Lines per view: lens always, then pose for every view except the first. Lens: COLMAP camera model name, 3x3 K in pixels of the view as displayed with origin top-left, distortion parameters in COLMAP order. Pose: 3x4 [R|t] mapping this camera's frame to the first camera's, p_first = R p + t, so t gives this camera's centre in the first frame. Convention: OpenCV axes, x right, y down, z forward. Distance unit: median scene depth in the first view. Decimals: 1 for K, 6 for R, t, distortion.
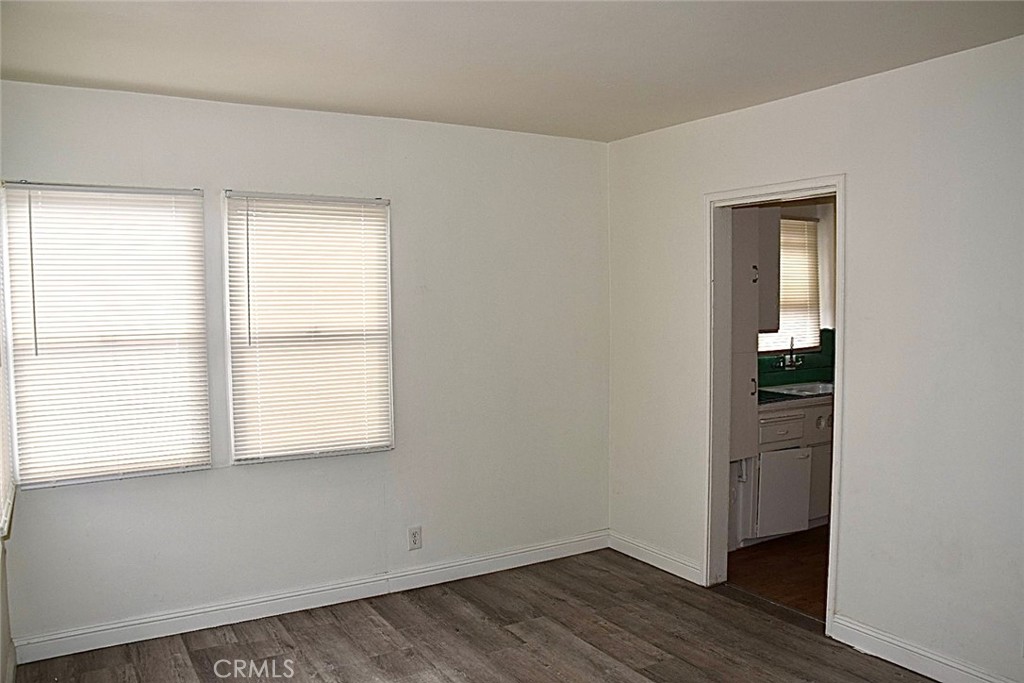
lens RADIAL K [[798.8, 0, 512.5], [0, 798.8, 341.7], [0, 0, 1]] dist [-0.096188, 0.008912]
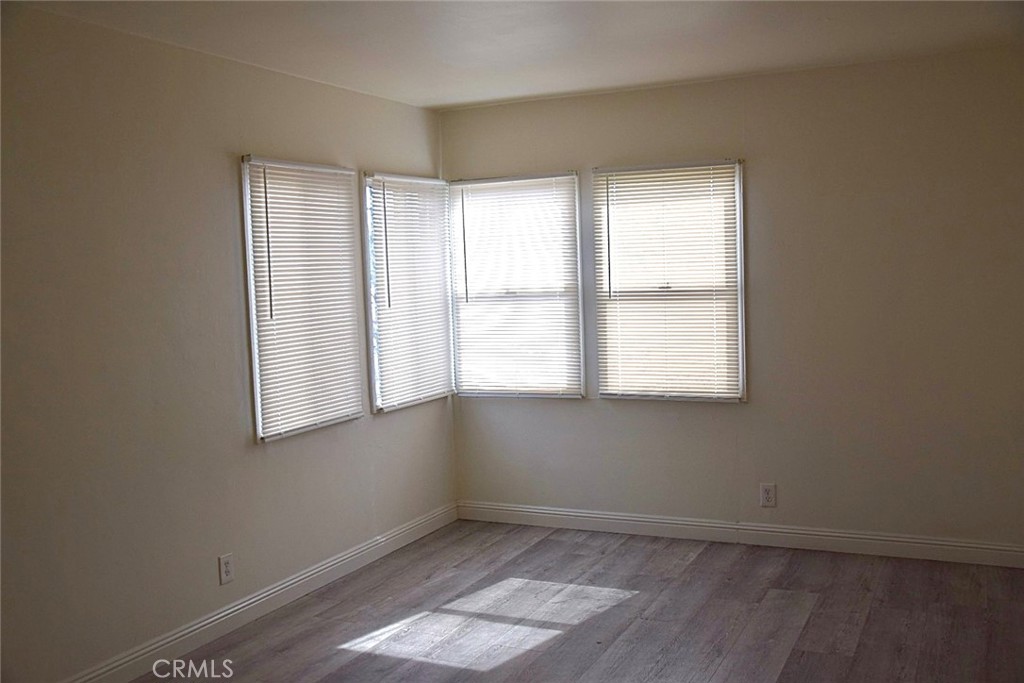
lens RADIAL K [[1016.0, 0, 511.9], [0, 1016.0, 342.2], [0, 0, 1]] dist [0.070803, 0.000000]
pose [[0.561725, 0.055979, -0.825428, 0.867105], [-0.008708, 0.998053, 0.061760, -0.024019], [0.827278, -0.027505, 0.561119, 0.022107]]
